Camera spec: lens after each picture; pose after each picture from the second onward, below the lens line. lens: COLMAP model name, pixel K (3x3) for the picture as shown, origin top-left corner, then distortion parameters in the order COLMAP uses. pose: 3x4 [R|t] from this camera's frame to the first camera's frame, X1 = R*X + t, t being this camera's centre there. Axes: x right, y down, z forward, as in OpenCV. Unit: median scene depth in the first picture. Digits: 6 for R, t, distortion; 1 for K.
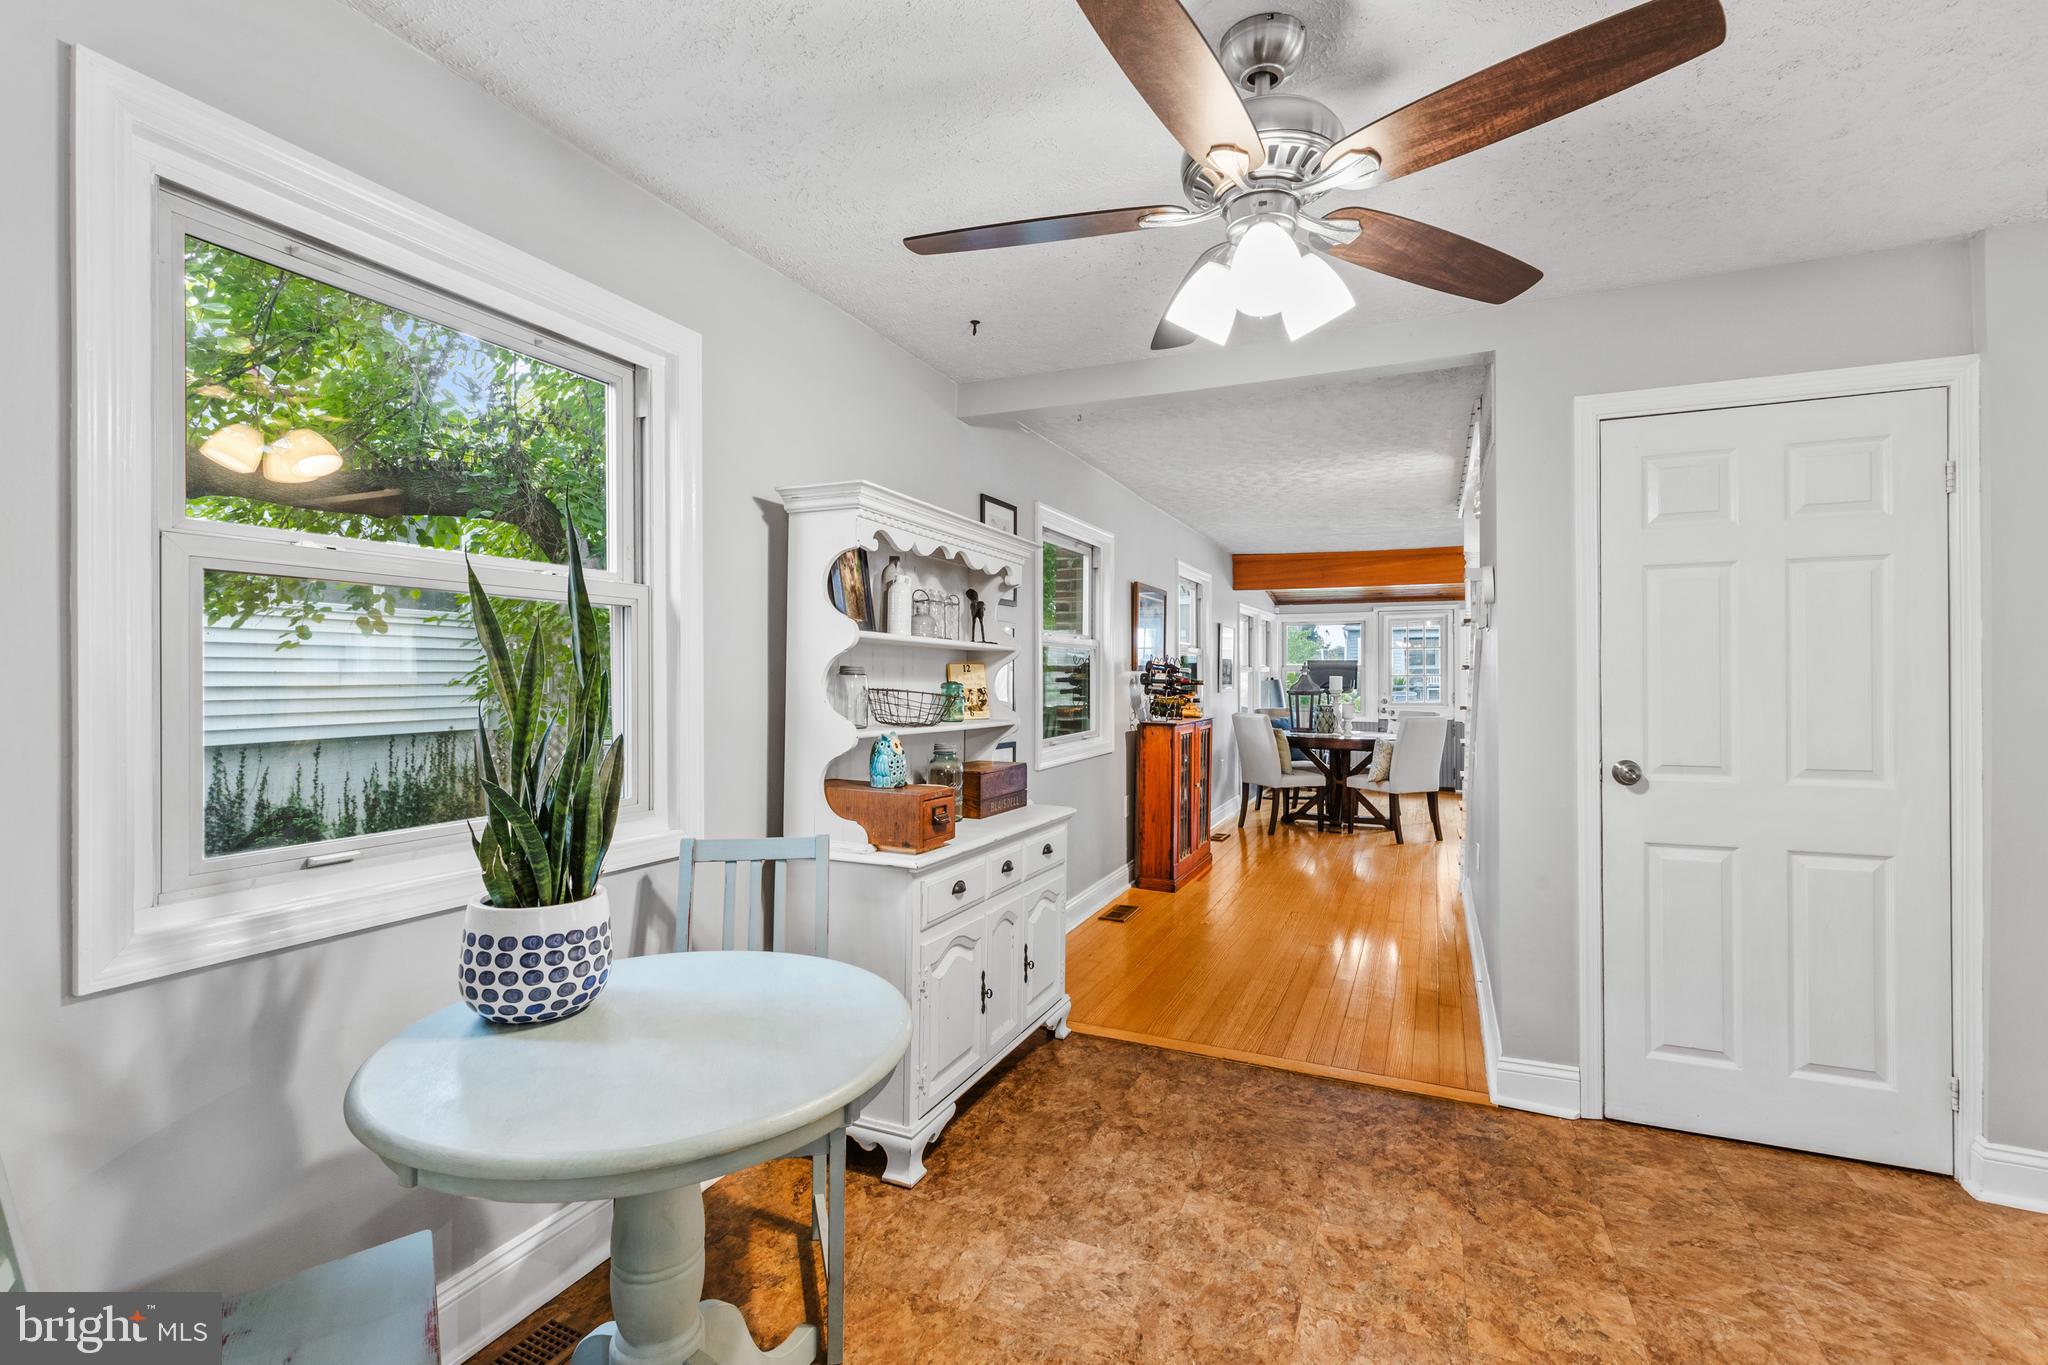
lens RADIAL K [[910.2, 0, 1024.0], [0, 910.2, 682.5], [0, 0, 1]] dist [0.000866, 0.000058]
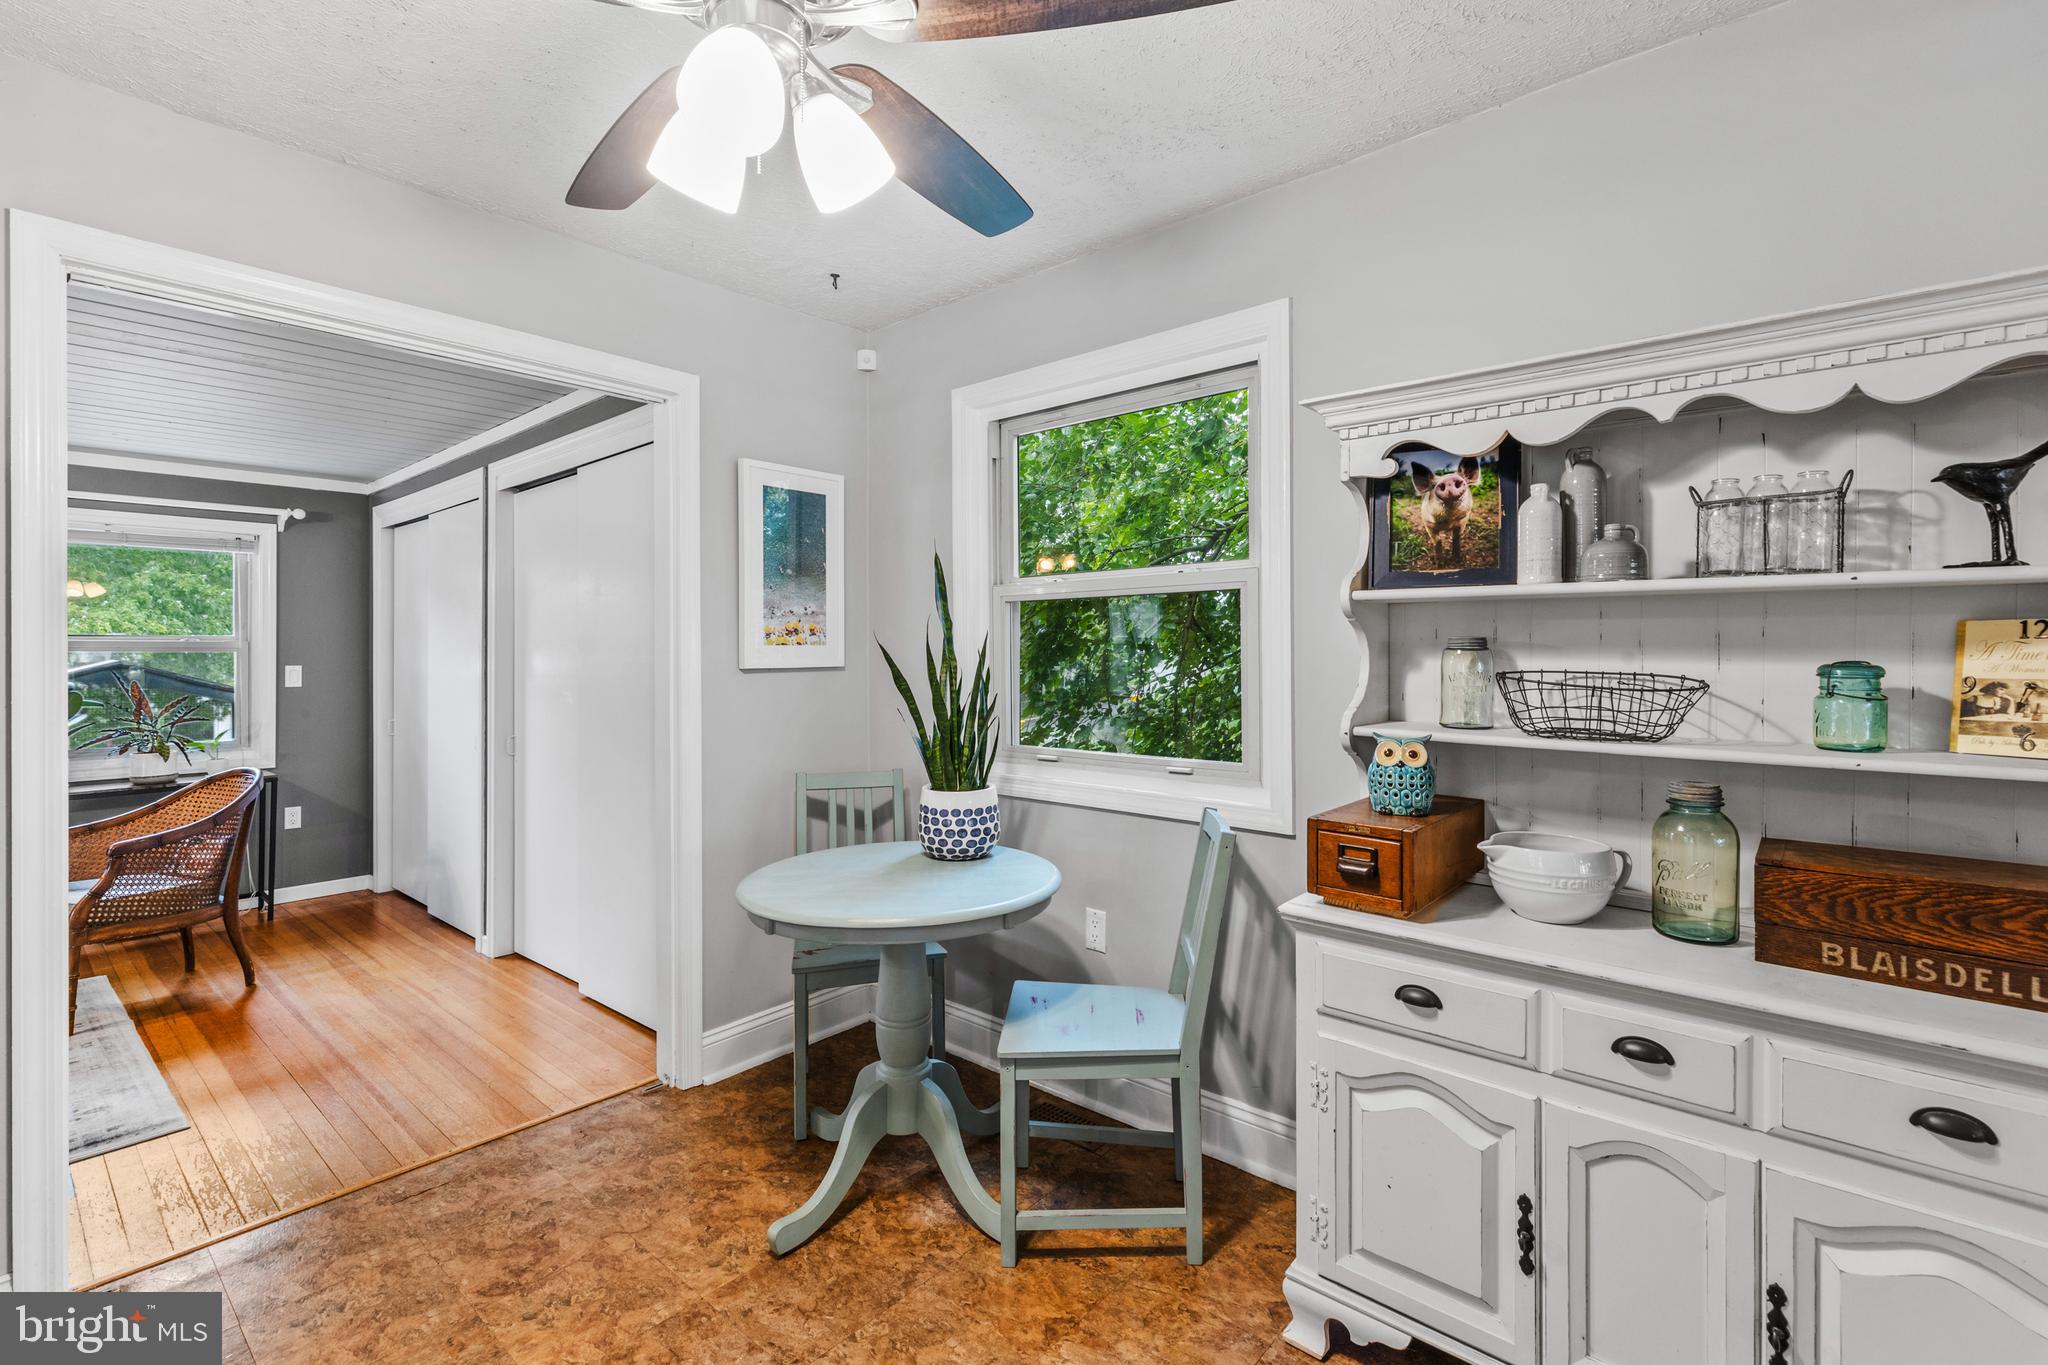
lens RADIAL K [[921.9, 0, 1036.7], [0, 921.9, 649.1], [0, 0, 1]] dist [0.002675, 0.000050]
pose [[-0.276944, -0.003825, -0.960878, 0.785287], [-0.001483, 0.999993, -0.003553, -0.007476], [0.960885, 0.000441, -0.276948, 1.205190]]
